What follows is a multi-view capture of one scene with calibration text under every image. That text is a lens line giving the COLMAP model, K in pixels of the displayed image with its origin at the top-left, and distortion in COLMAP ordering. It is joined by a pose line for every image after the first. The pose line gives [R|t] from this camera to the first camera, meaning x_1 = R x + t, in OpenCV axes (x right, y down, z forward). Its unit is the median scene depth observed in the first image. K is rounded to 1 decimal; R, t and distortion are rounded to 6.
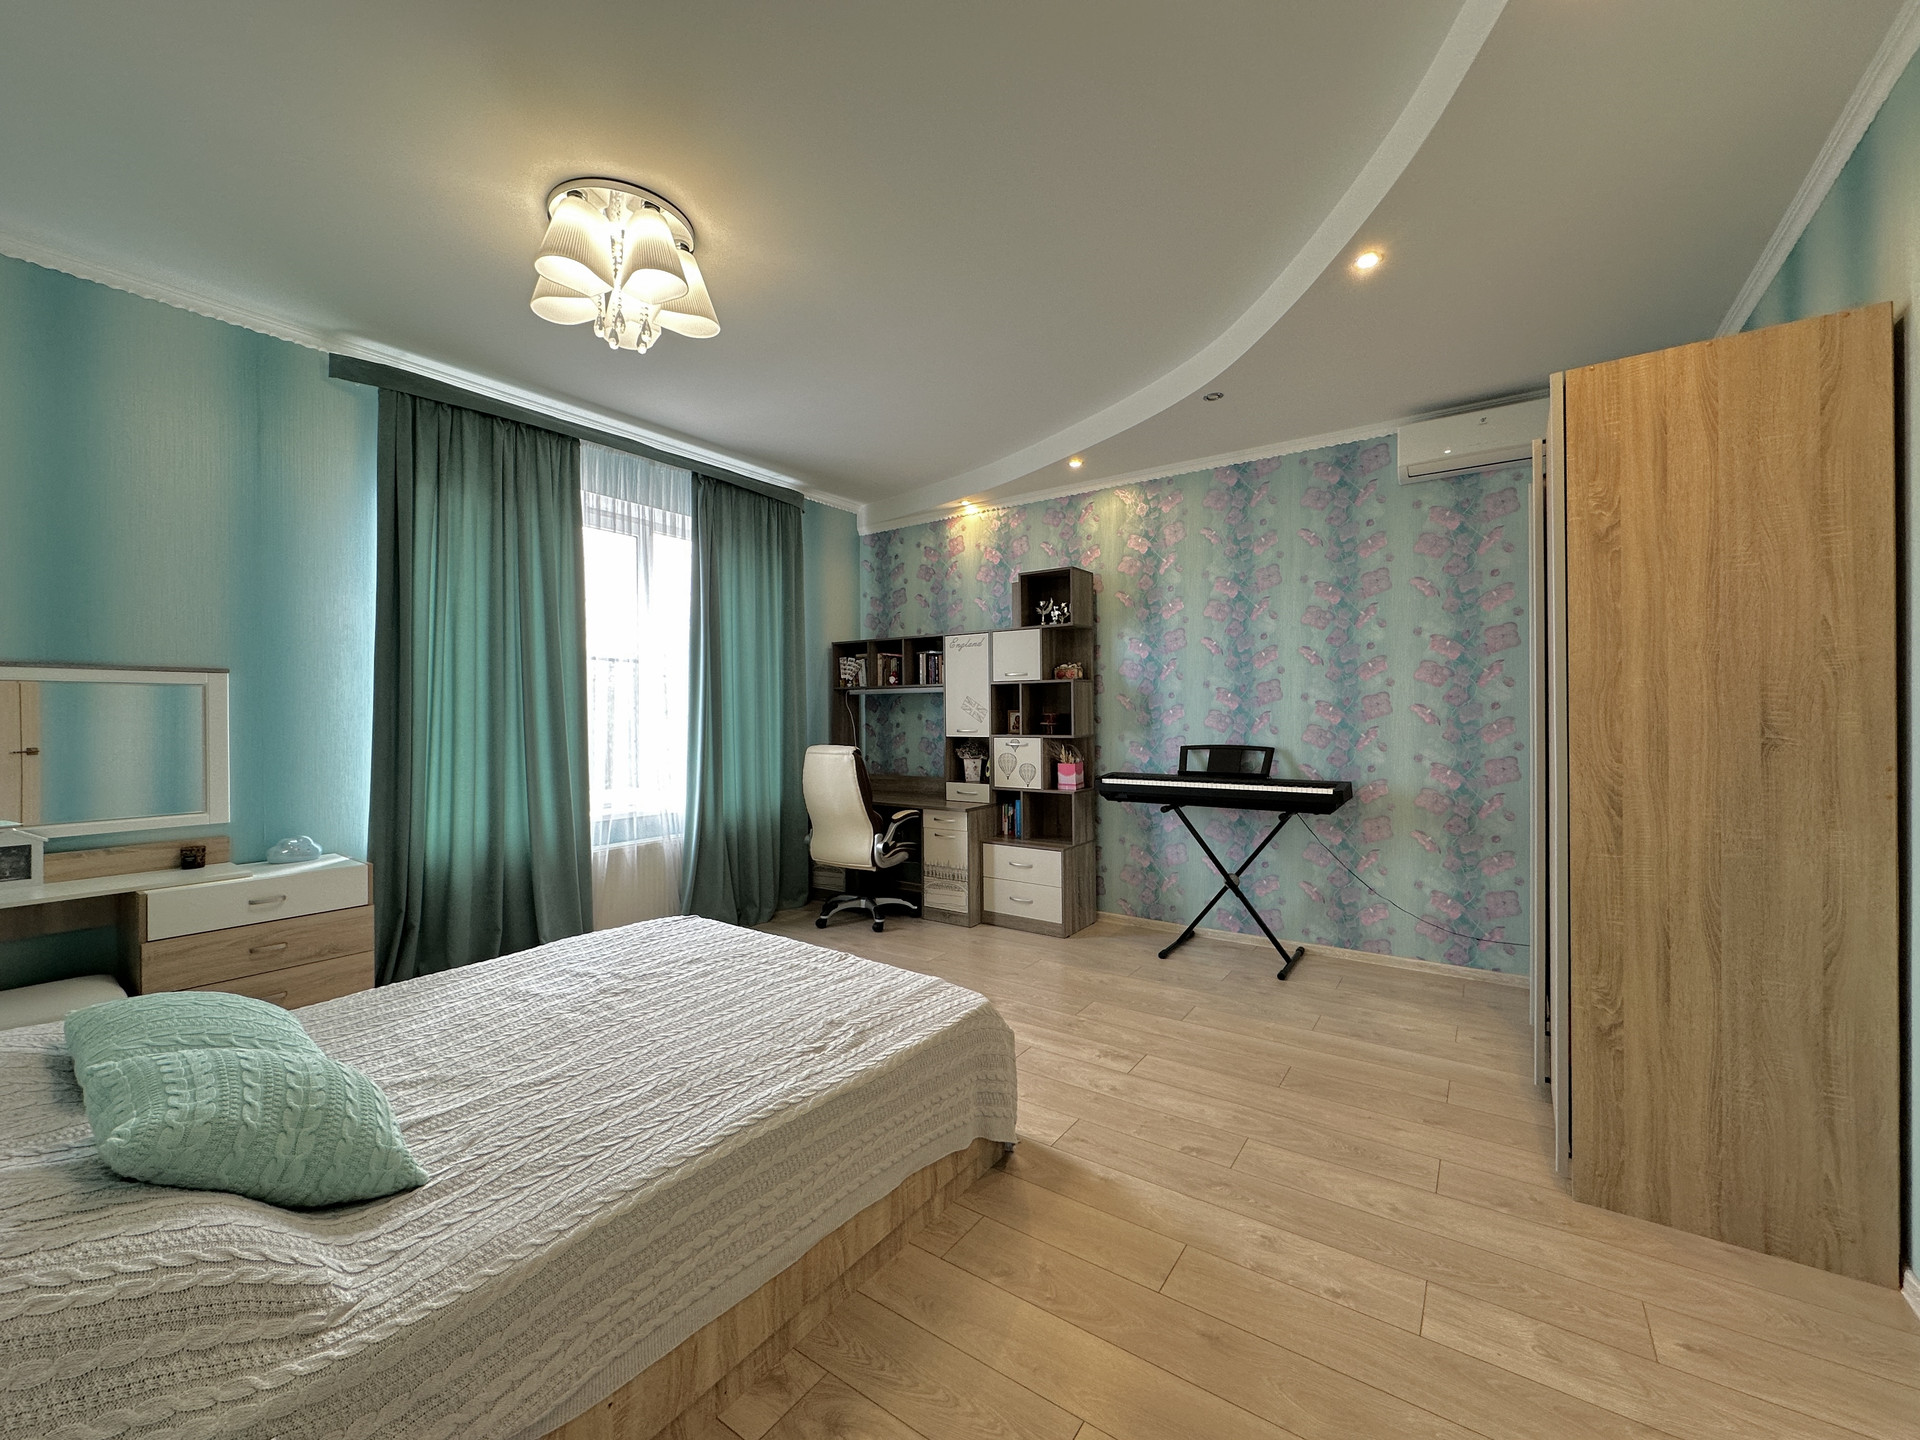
lens RADIAL K [[768.6, 0, 957.4], [0, 768.6, 713.9], [0, 0, 1]] dist [-0.001115, 0.000696]
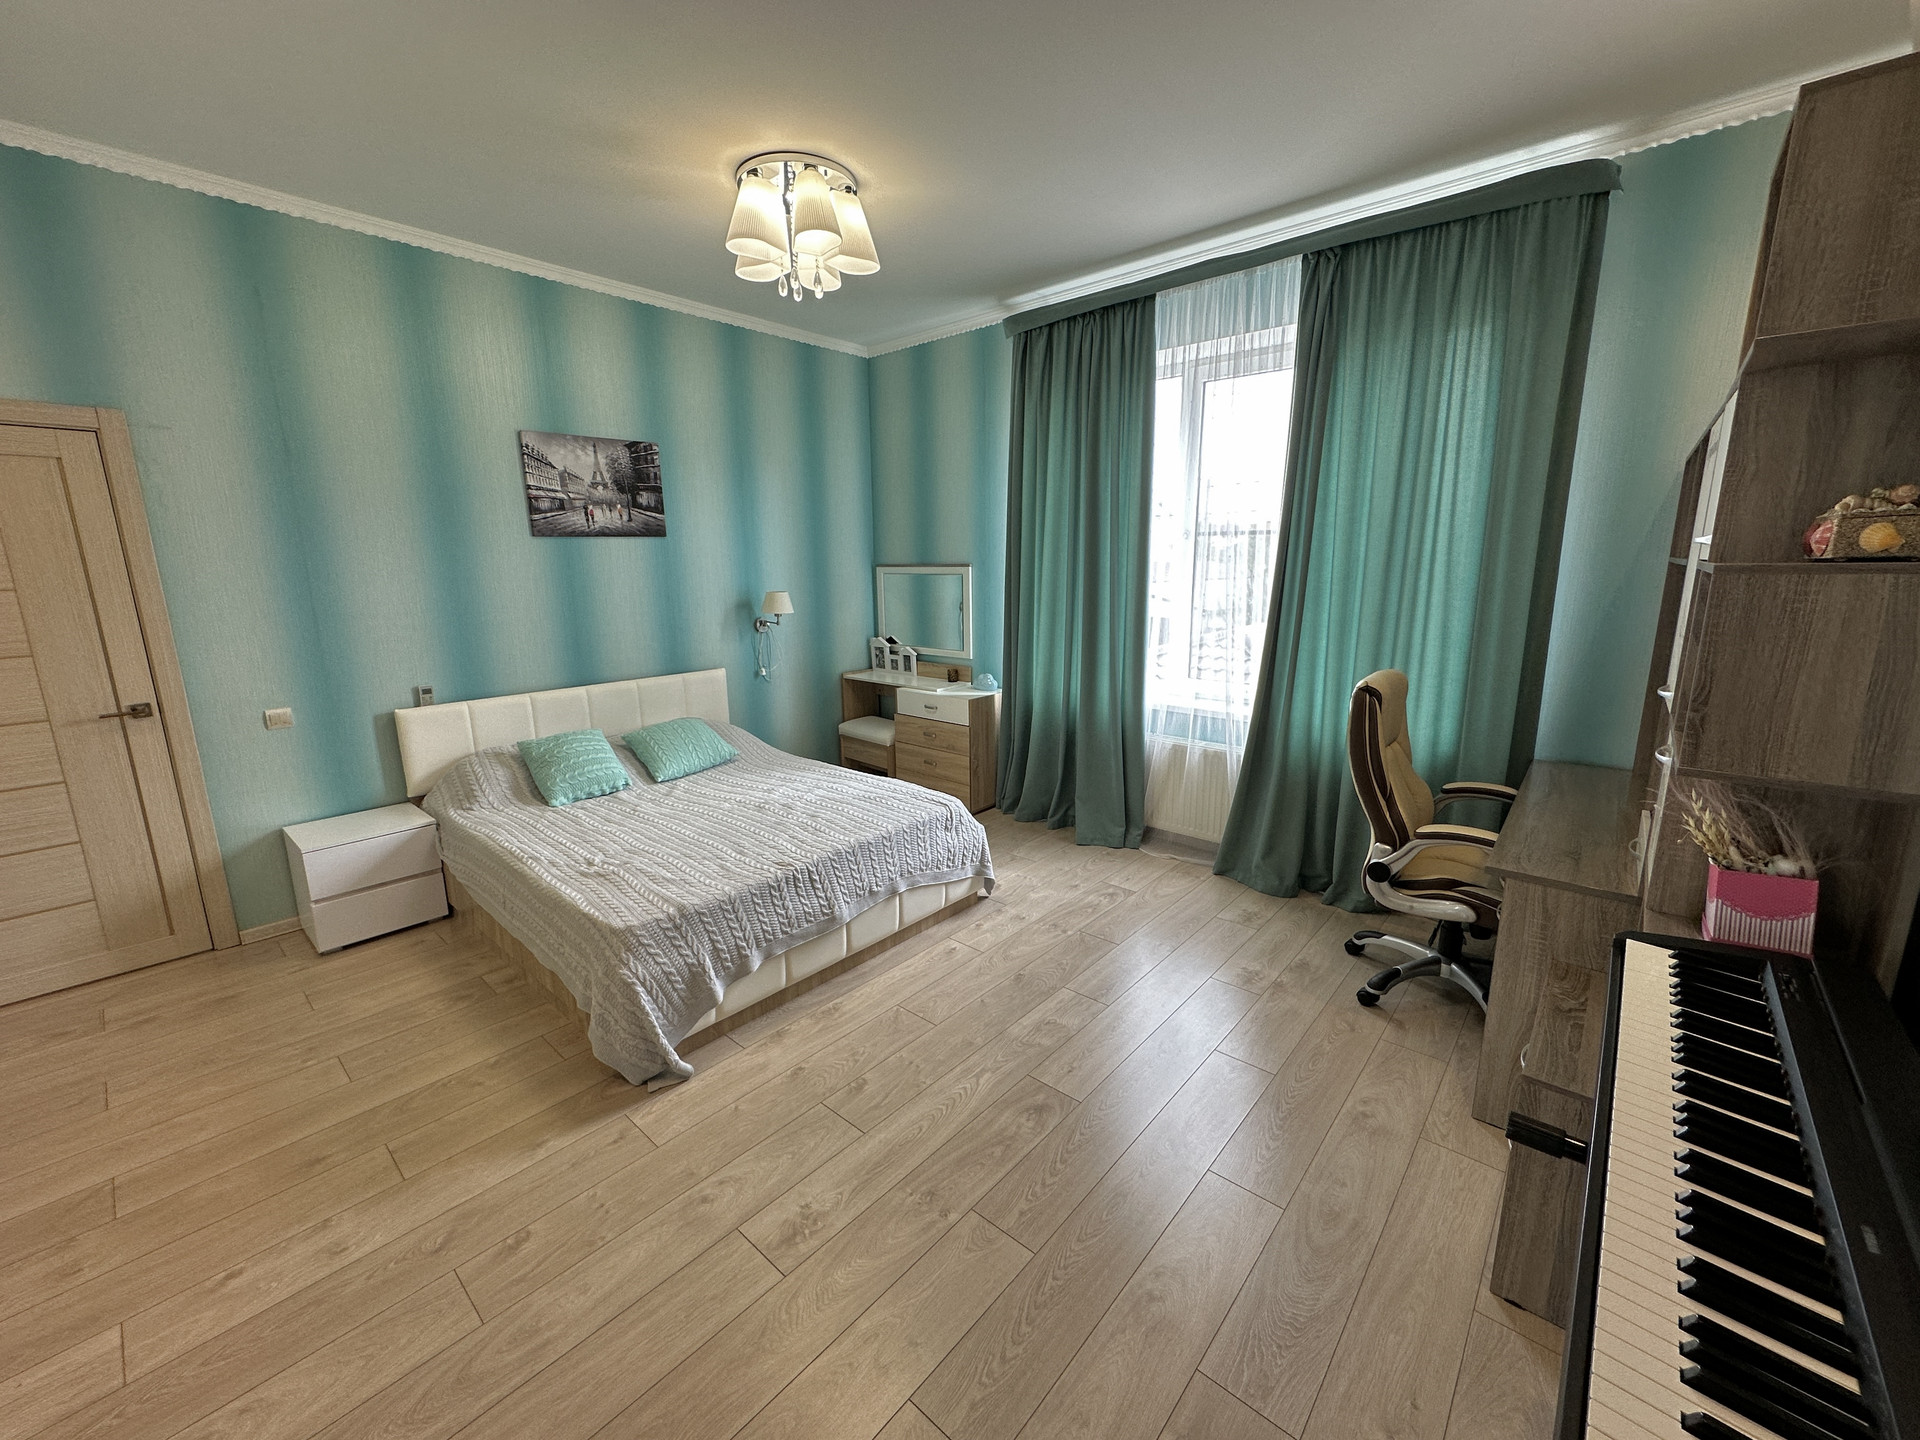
lens RADIAL K [[768.6, 0, 957.5], [0, 768.6, 715.8], [0, 0, 1]] dist [-0.001115, 0.000696]
pose [[-0.108874, 0.207670, -0.972121, 0.670010], [0.011286, 0.978130, 0.207689, -0.078867], [0.993992, 0.011641, -0.108836, 1.130465]]
